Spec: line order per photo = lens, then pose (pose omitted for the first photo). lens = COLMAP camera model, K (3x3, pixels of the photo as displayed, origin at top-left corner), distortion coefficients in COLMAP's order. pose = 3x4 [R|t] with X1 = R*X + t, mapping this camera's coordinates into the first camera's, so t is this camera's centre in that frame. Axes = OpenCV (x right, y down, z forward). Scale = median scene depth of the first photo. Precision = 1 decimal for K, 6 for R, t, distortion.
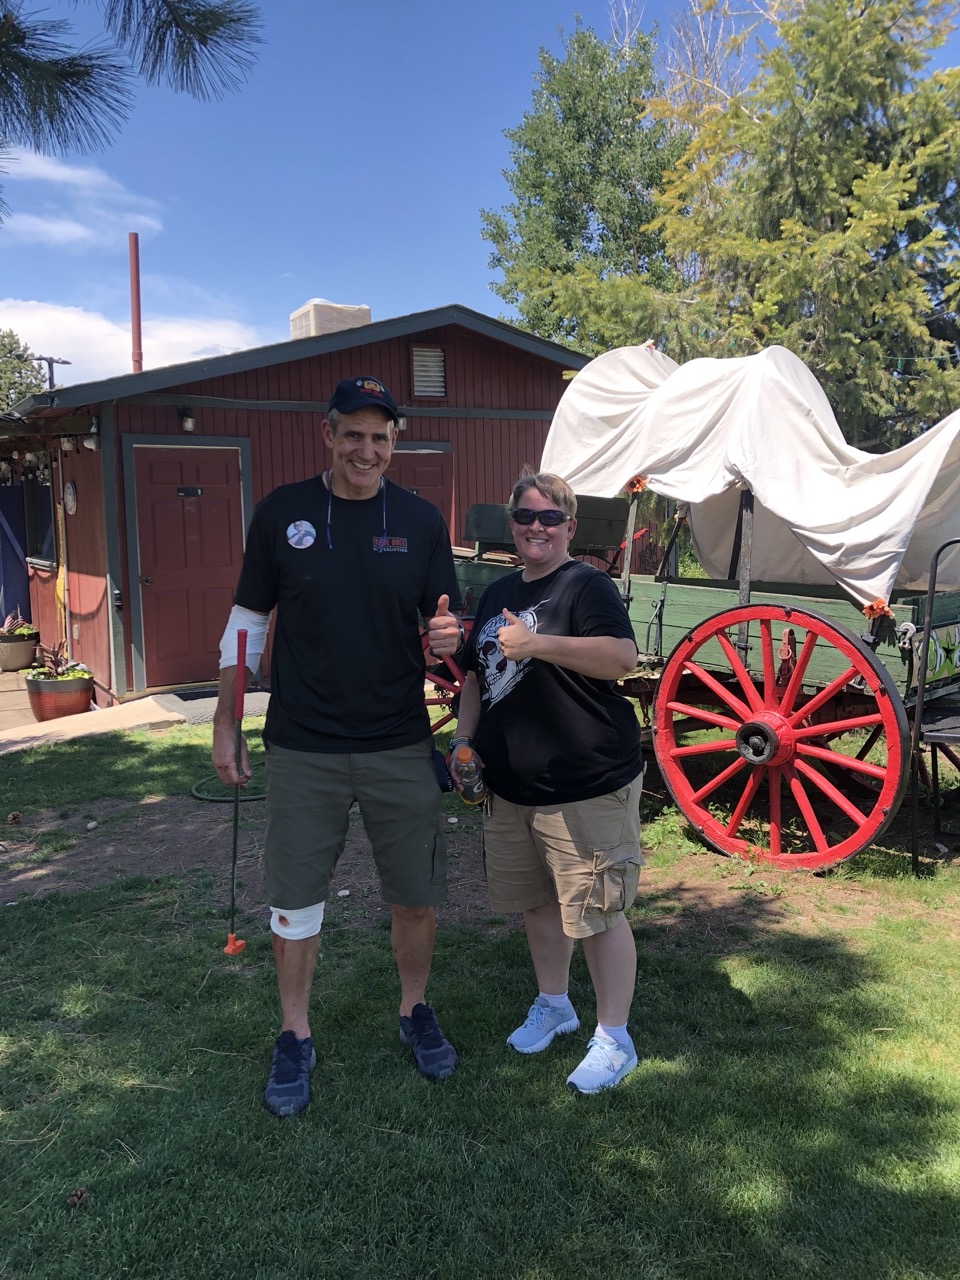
lens RADIAL K [[1039.1, 0, 459.4], [0, 1039.1, 642.5], [0, 0, 1]] dist [0.012846, -0.009687]
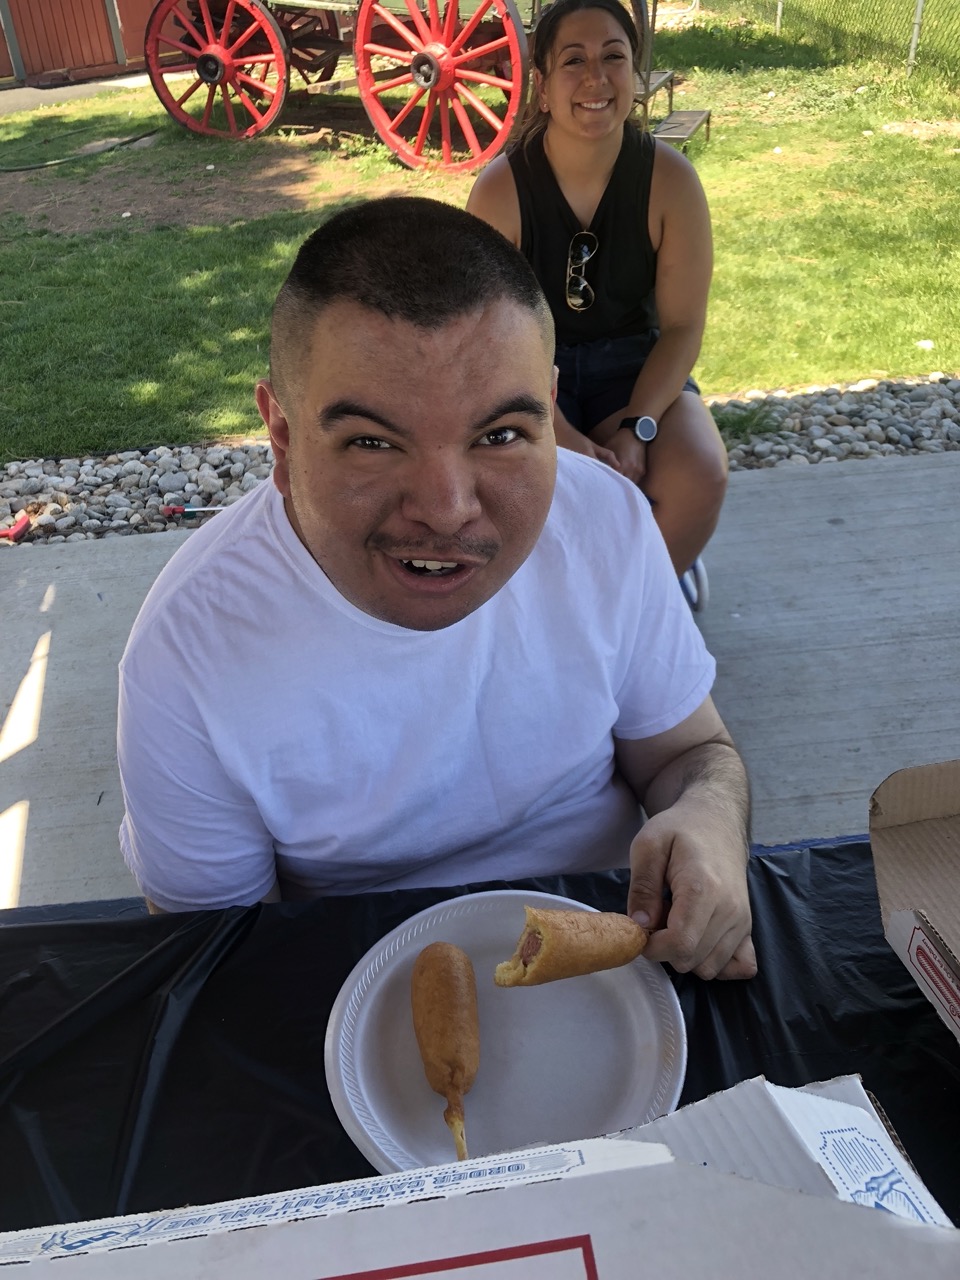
lens RADIAL K [[1065.9, 0, 480.0], [0, 1065.9, 640.0], [0, 0, 1]] dist [0.007131, 0.001921]
pose [[0.983536, -0.129499, 0.126041, 0.084939], [0.054234, 0.876848, 0.477698, 0.080800], [-0.172380, -0.462998, 0.869436, -0.486210]]
